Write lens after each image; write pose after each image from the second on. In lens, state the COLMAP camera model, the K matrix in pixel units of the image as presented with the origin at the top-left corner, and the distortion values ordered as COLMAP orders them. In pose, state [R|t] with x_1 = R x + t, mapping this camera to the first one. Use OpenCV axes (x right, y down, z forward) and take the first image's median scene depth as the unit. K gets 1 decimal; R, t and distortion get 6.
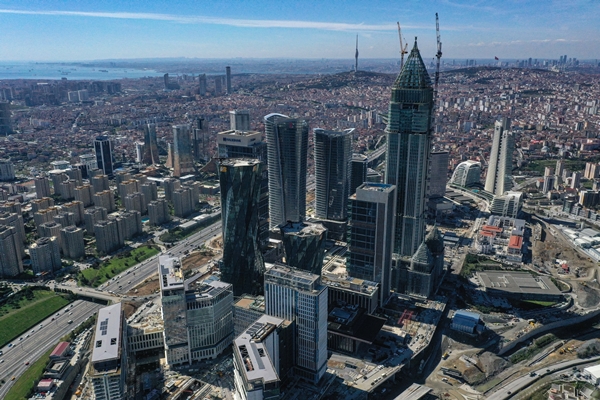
lens RADIAL K [[476.0, 0, 300.4], [0, 476.0, 198.9], [0, 0, 1]] dist [0.007422, -0.001361]
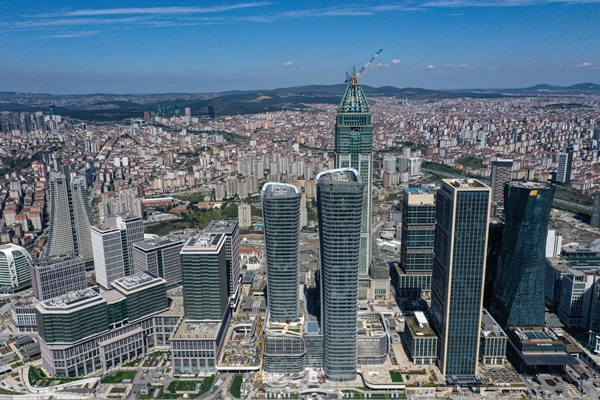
lens RADIAL K [[476.0, 0, 300.4], [0, 476.0, 198.9], [0, 0, 1]] dist [0.007422, -0.001361]
pose [[-0.453973, -0.196705, 0.869032, -0.466142], [0.266919, 0.900513, 0.343266, -0.310306], [-0.850096, 0.387794, -0.356304, 1.055040]]
